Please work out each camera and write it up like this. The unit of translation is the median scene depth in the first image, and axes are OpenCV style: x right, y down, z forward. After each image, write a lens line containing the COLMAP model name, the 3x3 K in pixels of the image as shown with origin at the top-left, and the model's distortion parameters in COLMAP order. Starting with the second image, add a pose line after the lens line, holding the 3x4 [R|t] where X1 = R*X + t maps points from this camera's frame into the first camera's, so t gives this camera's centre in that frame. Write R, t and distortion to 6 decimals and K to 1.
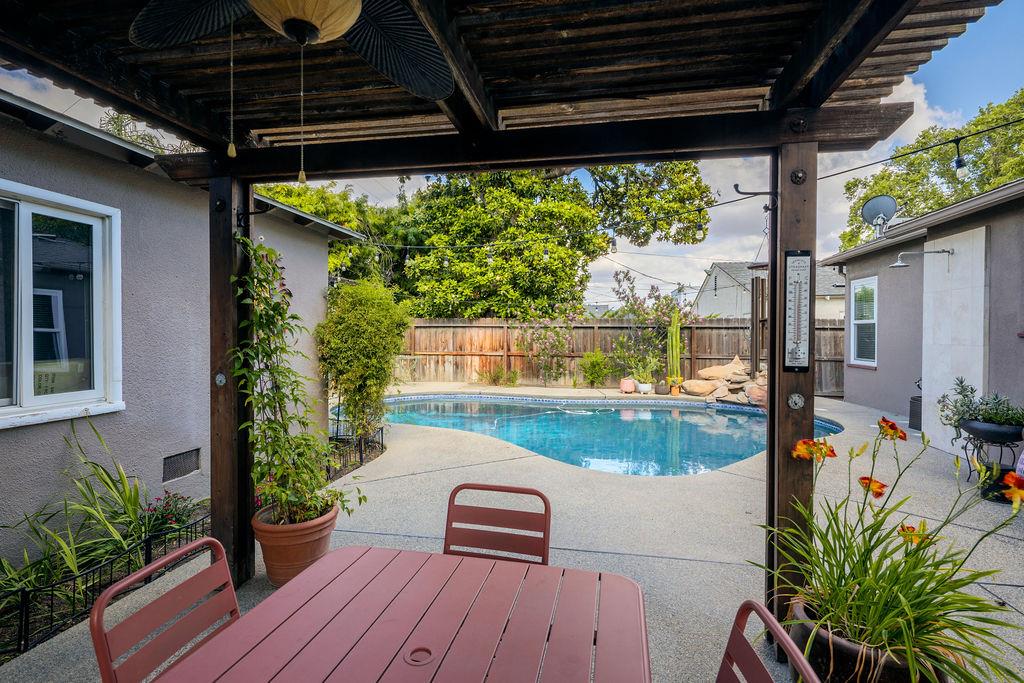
lens RADIAL K [[494.6, 0, 509.1], [0, 494.6, 339.0], [0, 0, 1]] dist [0.003461, -0.003534]
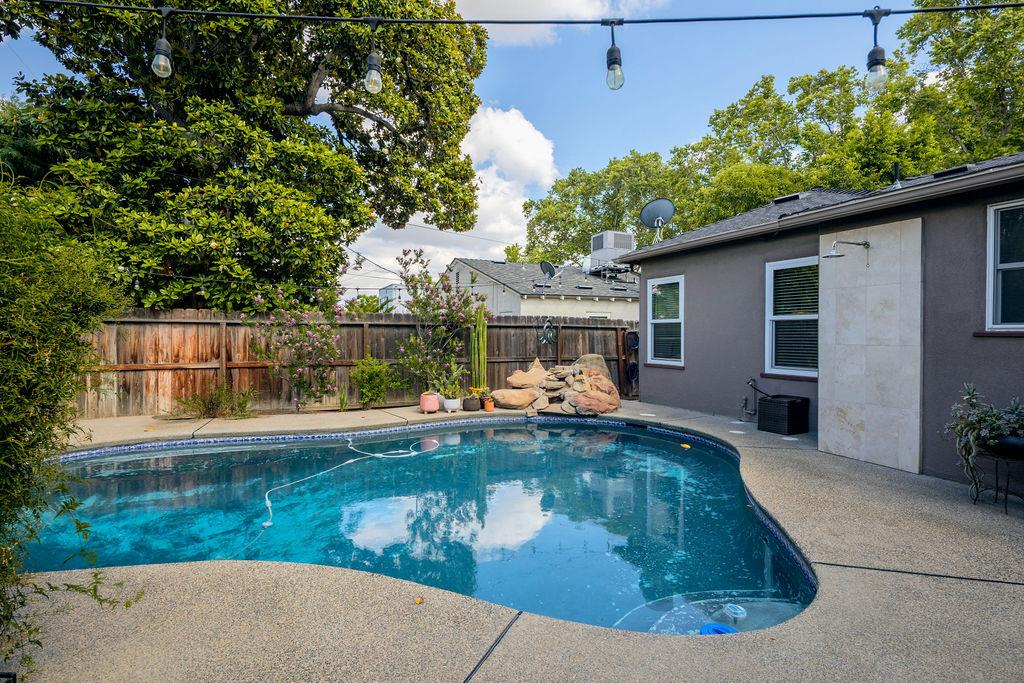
lens RADIAL K [[494.6, 0, 509.2], [0, 494.6, 338.7], [0, 0, 1]] dist [0.003461, -0.003534]
pose [[0.811858, -0.008461, 0.583793, -0.086487], [0.008305, 0.999961, 0.002944, -0.003788], [-0.583796, 0.002458, 0.811897, 0.282166]]
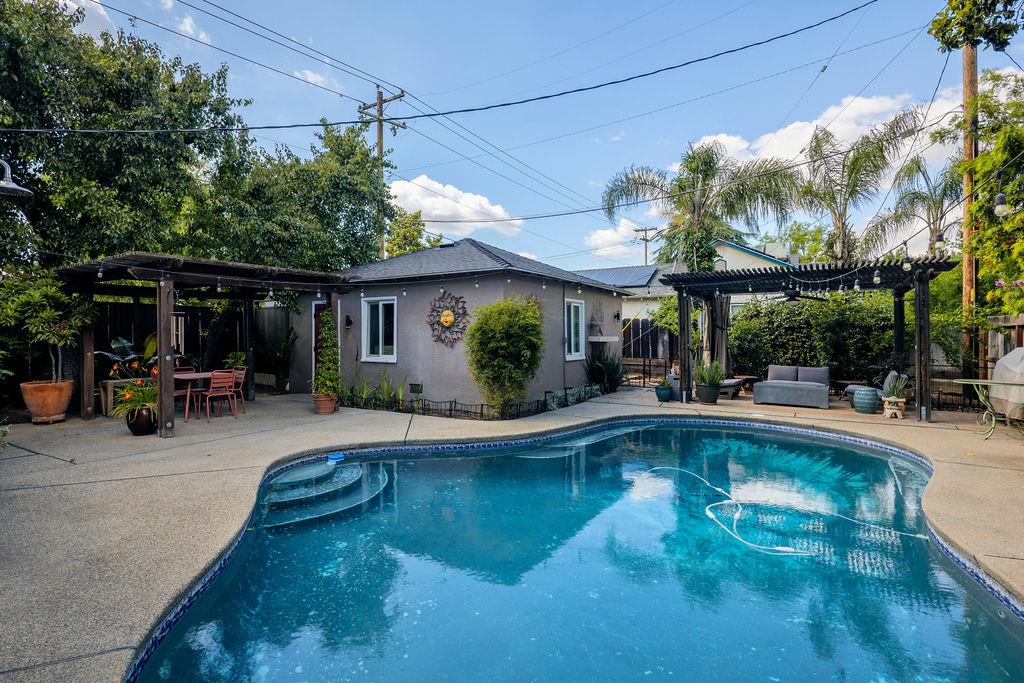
lens RADIAL K [[494.6, 0, 509.7], [0, 494.6, 338.9], [0, 0, 1]] dist [0.003461, -0.003534]
pose [[-0.356175, 0.004510, -0.934408, 0.472862], [-0.009716, 0.999916, 0.008530, -0.008851], [0.934369, 0.012117, -0.356102, 0.719855]]
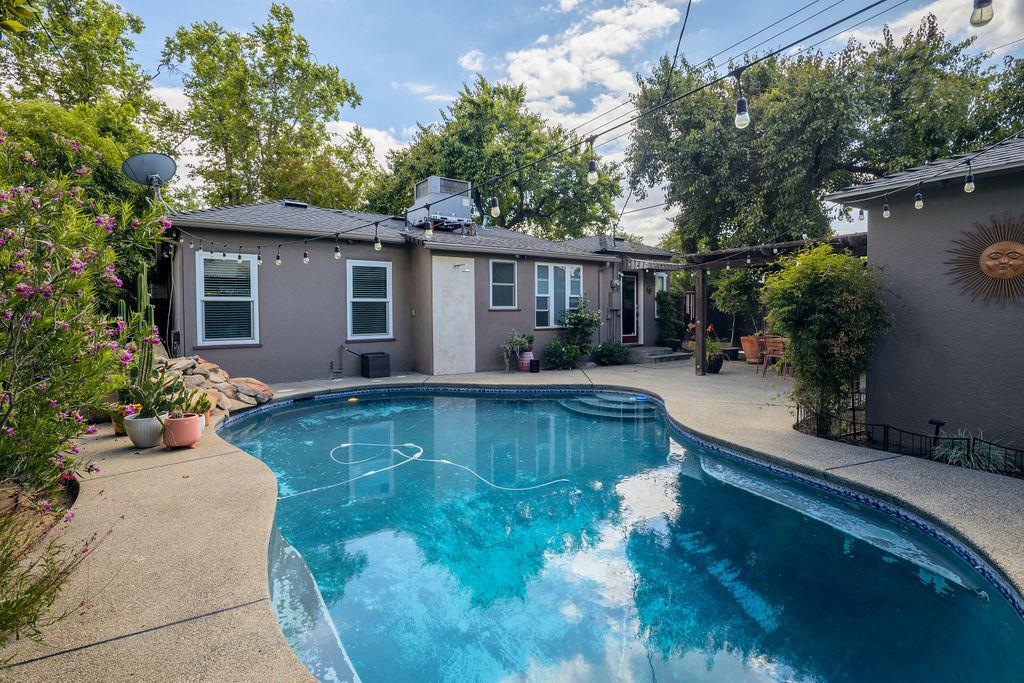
lens RADIAL K [[494.6, 0, 507.9], [0, 494.6, 322.4], [0, 0, 1]] dist [0.003461, -0.003534]
pose [[-0.716807, -0.016725, 0.697071, -0.242943], [0.012577, 0.999240, 0.036908, -0.013498], [-0.697158, 0.035223, -0.716052, 0.974580]]
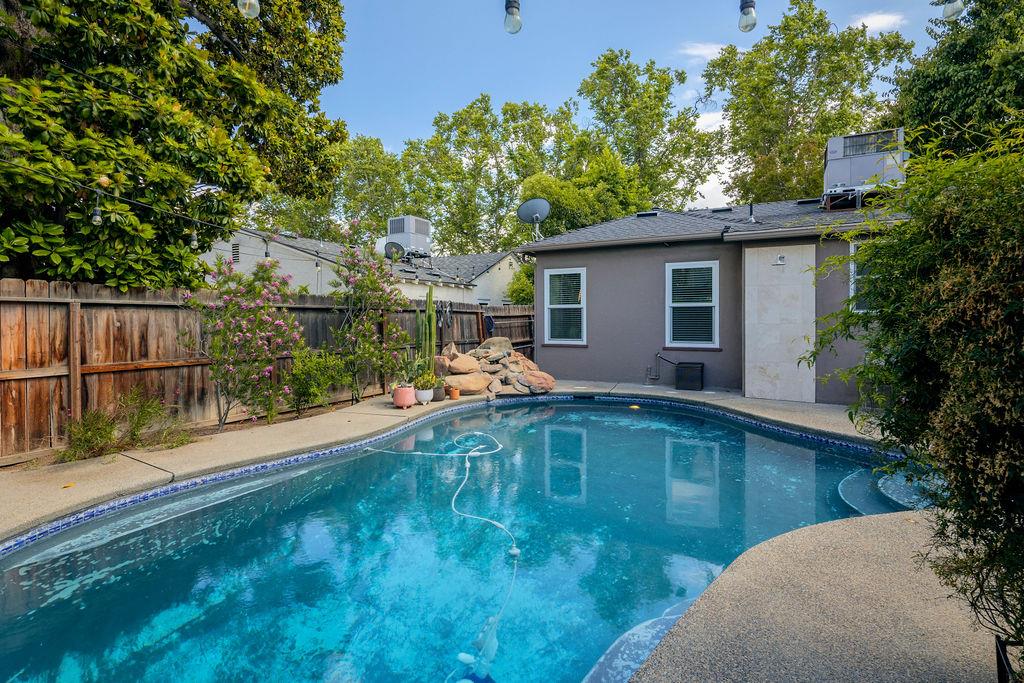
lens RADIAL K [[494.6, 0, 509.2], [0, 494.6, 320.5], [0, 0, 1]] dist [0.003461, -0.003534]
pose [[0.296527, -0.011026, 0.954961, -0.307952], [0.016279, 0.999846, 0.006489, -0.008459], [-0.954886, 0.013622, 0.296661, 0.585587]]
